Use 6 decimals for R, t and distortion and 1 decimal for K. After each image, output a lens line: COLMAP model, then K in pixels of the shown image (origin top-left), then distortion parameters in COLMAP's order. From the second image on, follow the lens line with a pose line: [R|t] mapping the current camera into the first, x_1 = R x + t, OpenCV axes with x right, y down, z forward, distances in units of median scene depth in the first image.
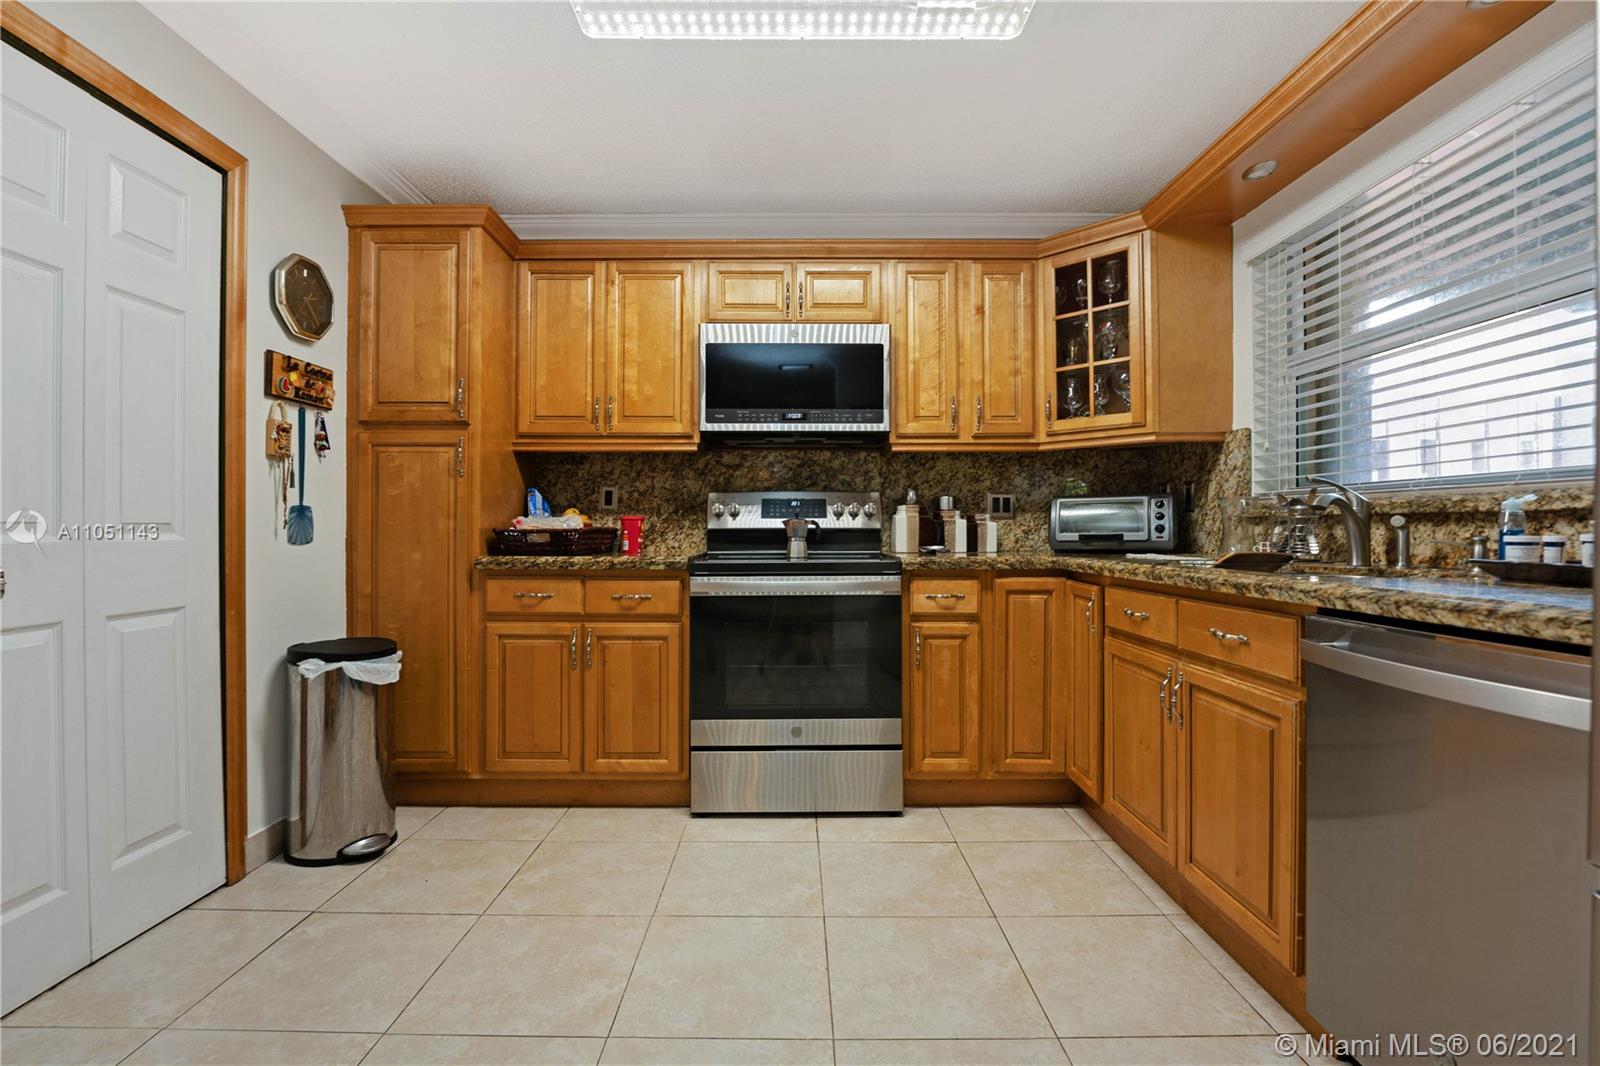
lens RADIAL K [[711.5, 0, 795.1], [0, 711.5, 530.8], [0, 0, 1]] dist [-0.019564, 0.000314]
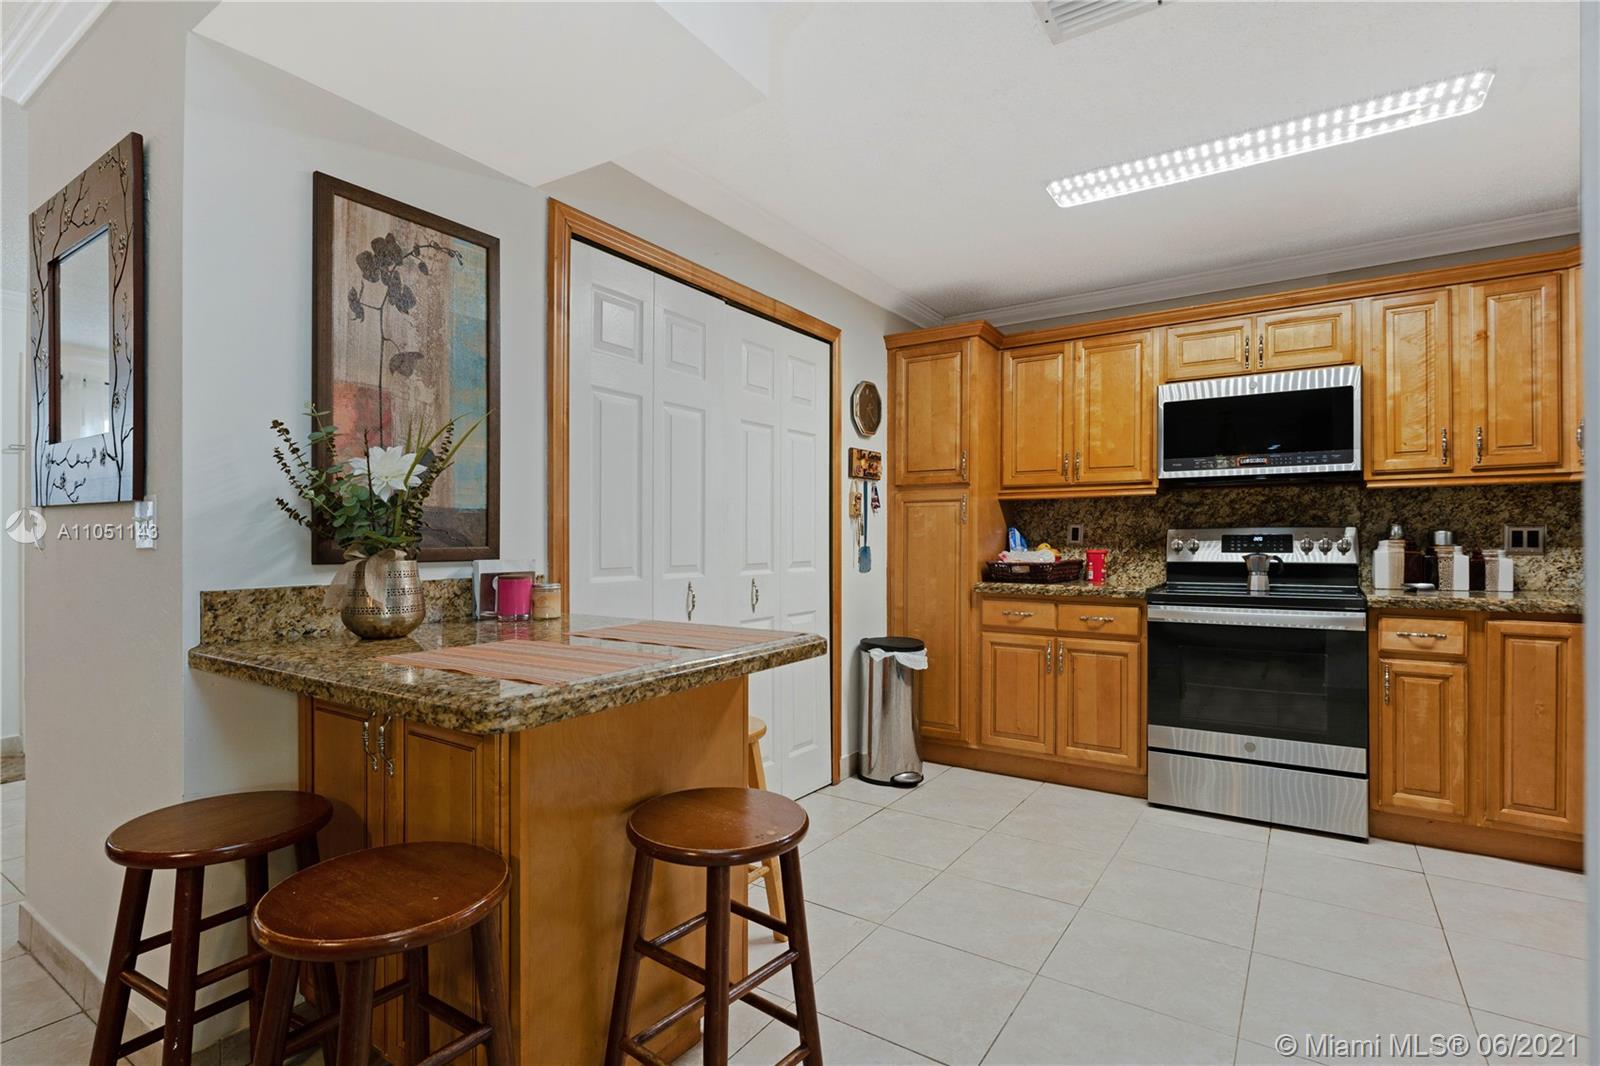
lens RADIAL K [[773.9, 0, 790.3], [0, 773.9, 543.8], [0, 0, 1]] dist [-0.004967, -0.000753]
pose [[0.827097, 0.000897, -0.562058, 0.084226], [0.000388, 0.999998, 0.002167, -0.040332], [0.562059, -0.002010, 0.827095, -0.405884]]
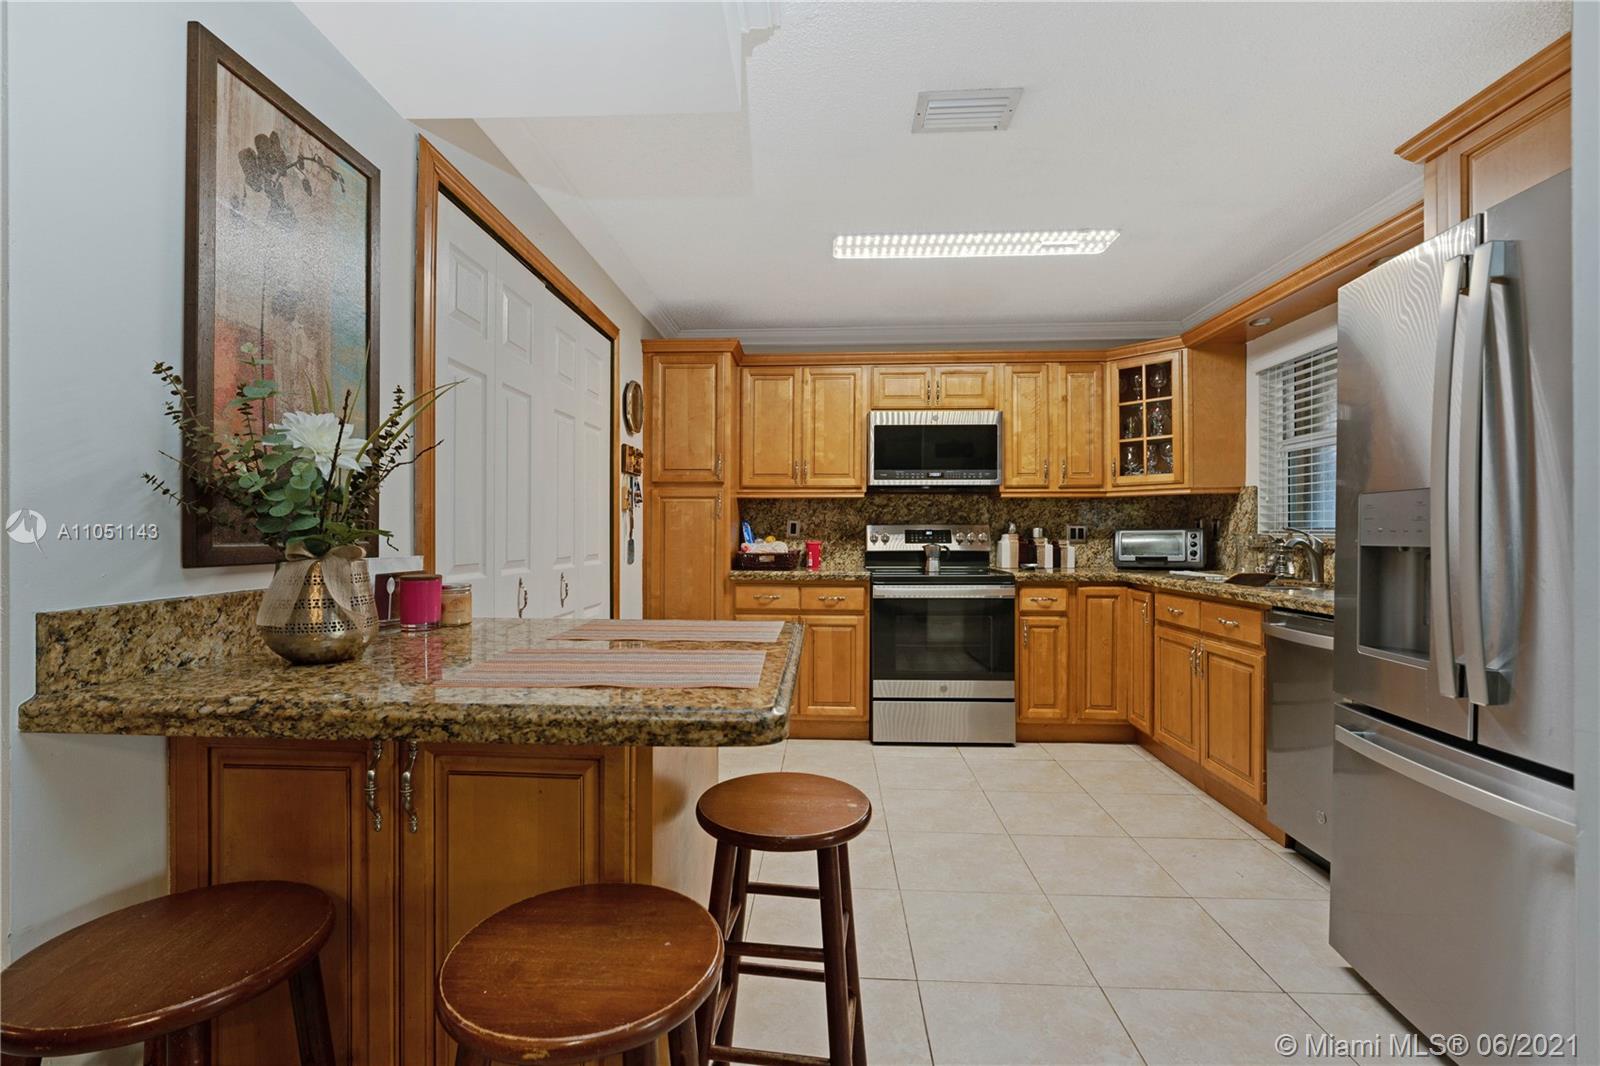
lens RADIAL K [[710.4, 0, 794.7], [0, 710.4, 534.6], [0, 0, 1]] dist [-0.008834, 0.000210]
pose [[0.998584, 0.001266, -0.053180, -0.226241], [-0.001231, 0.999999, 0.000688, -0.042436], [0.053181, -0.000621, 0.998585, -0.499567]]
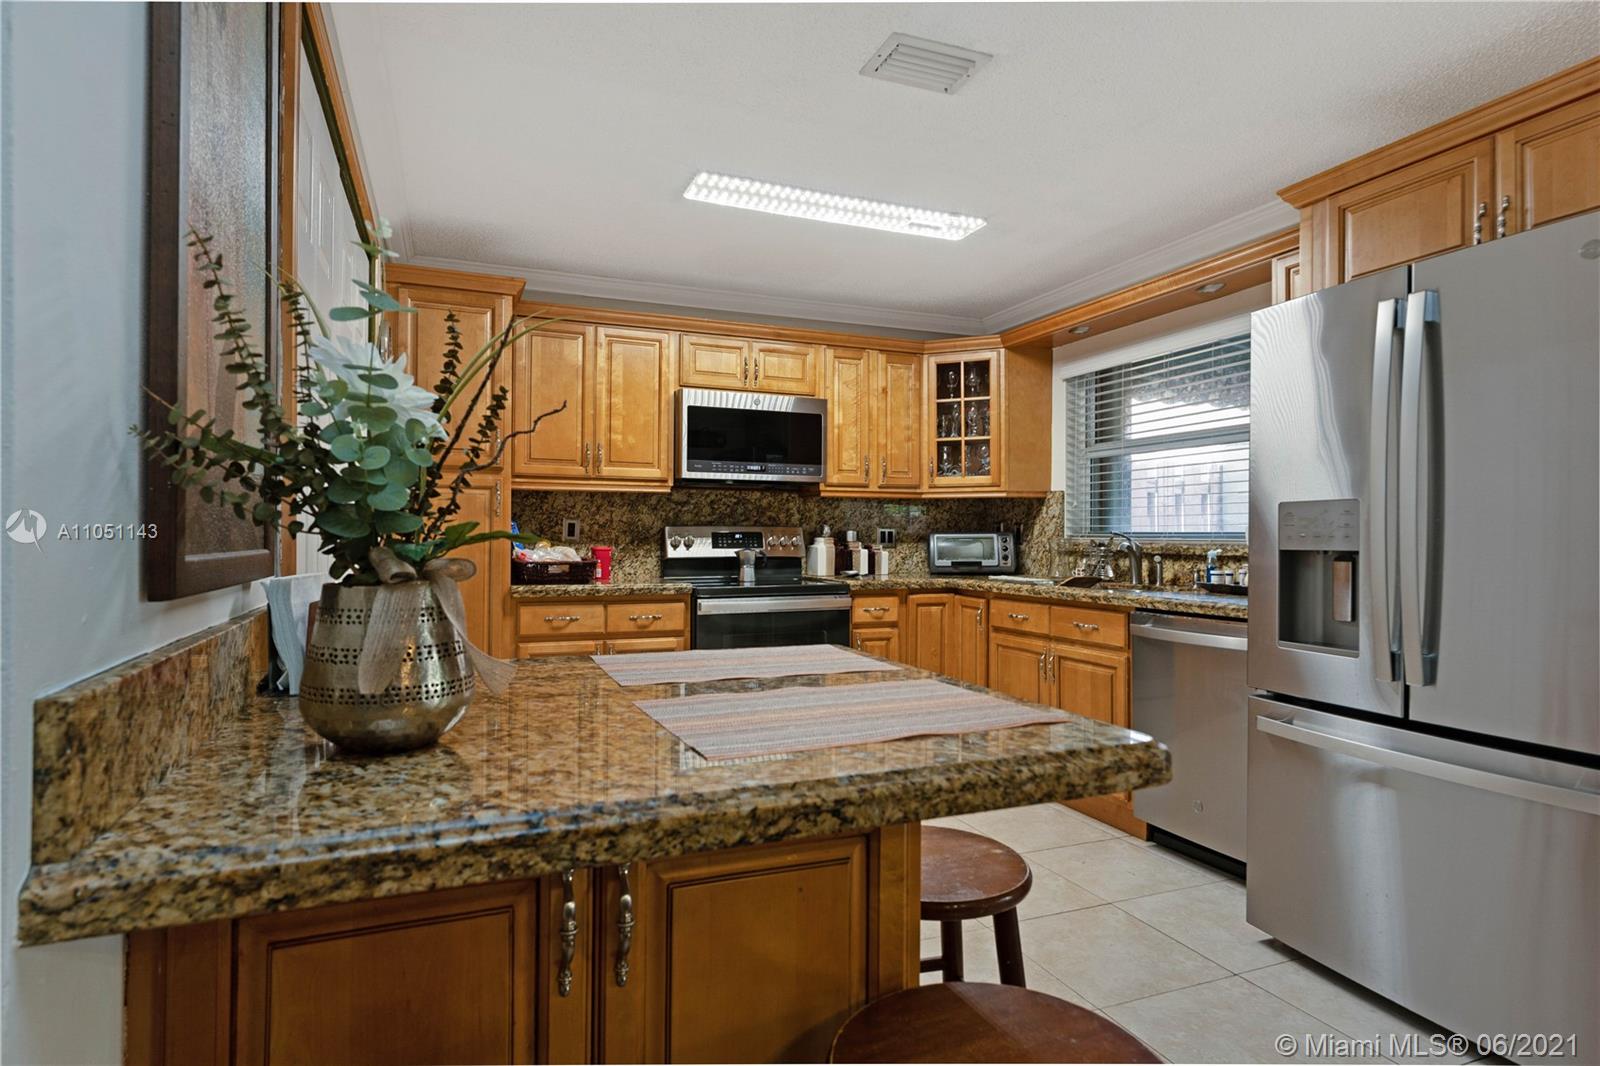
lens RADIAL K [[848.5, 0, 800.0], [0, 848.5, 533.0], [0, 0, 1]] dist [0.013993, -0.000675]
pose [[0.926782, 0.005165, 0.375565, -0.524041], [-0.003444, 0.999980, -0.005252, -0.043271], [-0.375585, 0.003574, 0.926781, -0.435901]]
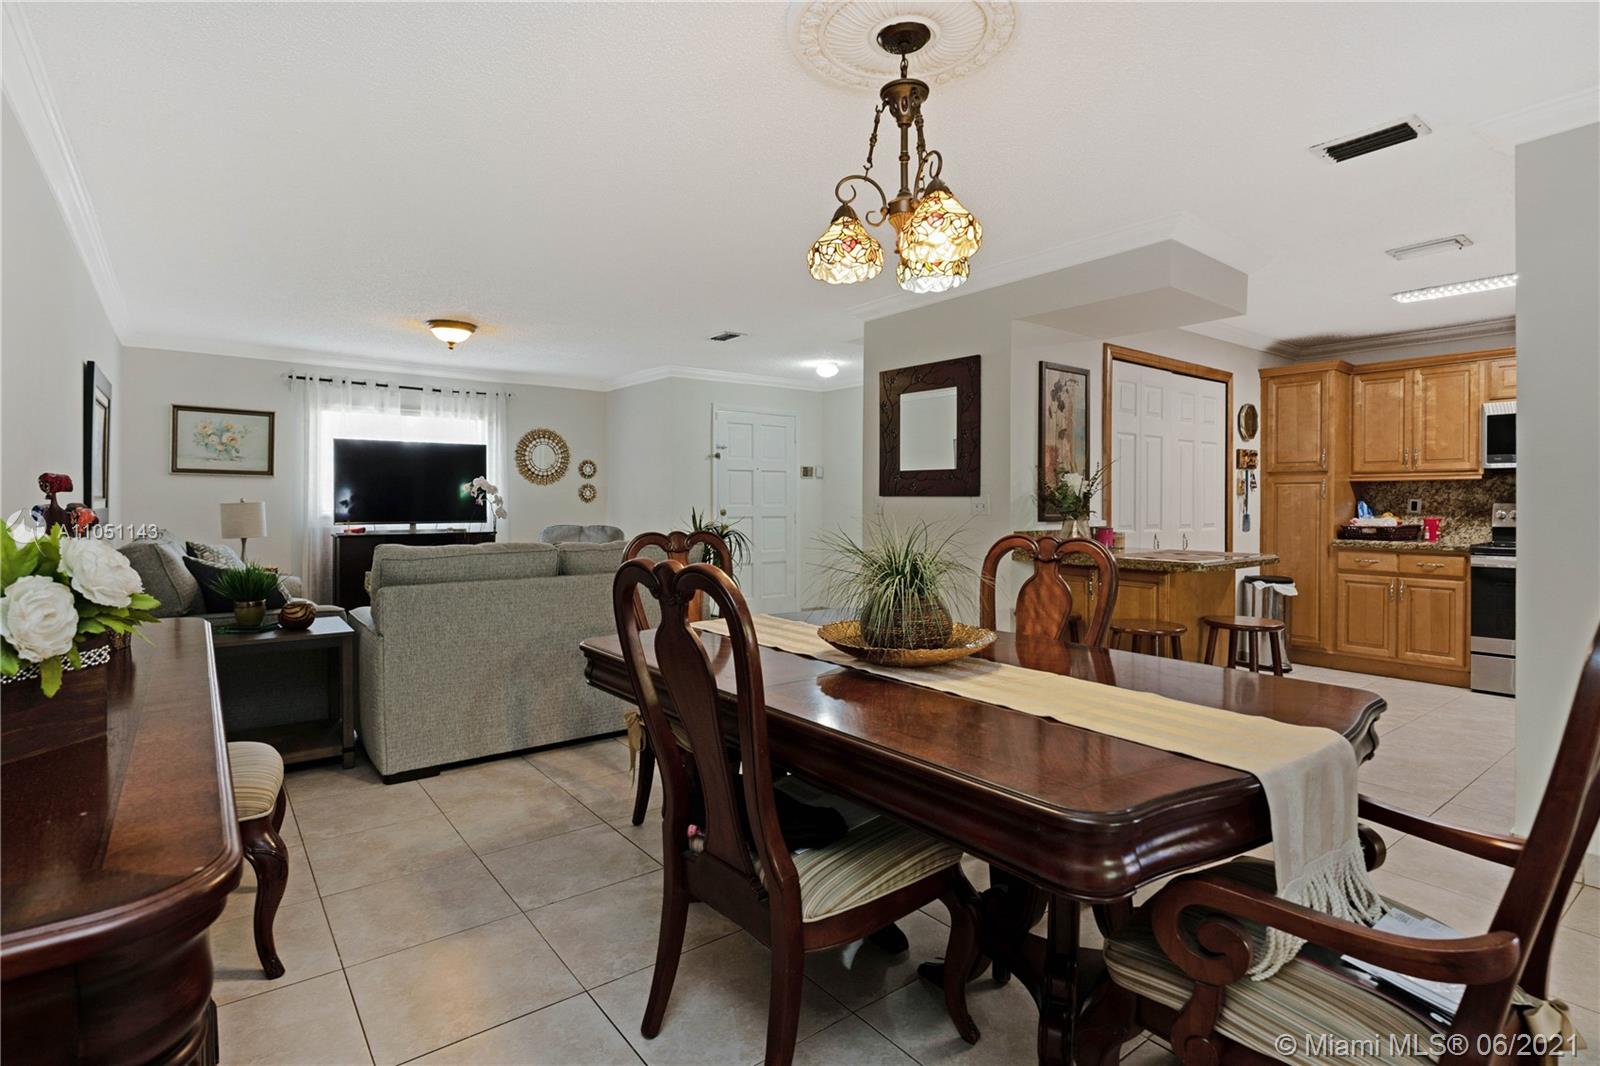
lens RADIAL K [[789.3, 0, 790.9], [0, 789.3, 505.4], [0, 0, 1]] dist [-0.011055, -0.000270]
pose [[0.603911, 0.003039, -0.797046, 0.371756], [-0.002771, 0.999995, 0.001713, -0.056838], [0.797047, 0.001174, 0.603916, -1.485045]]
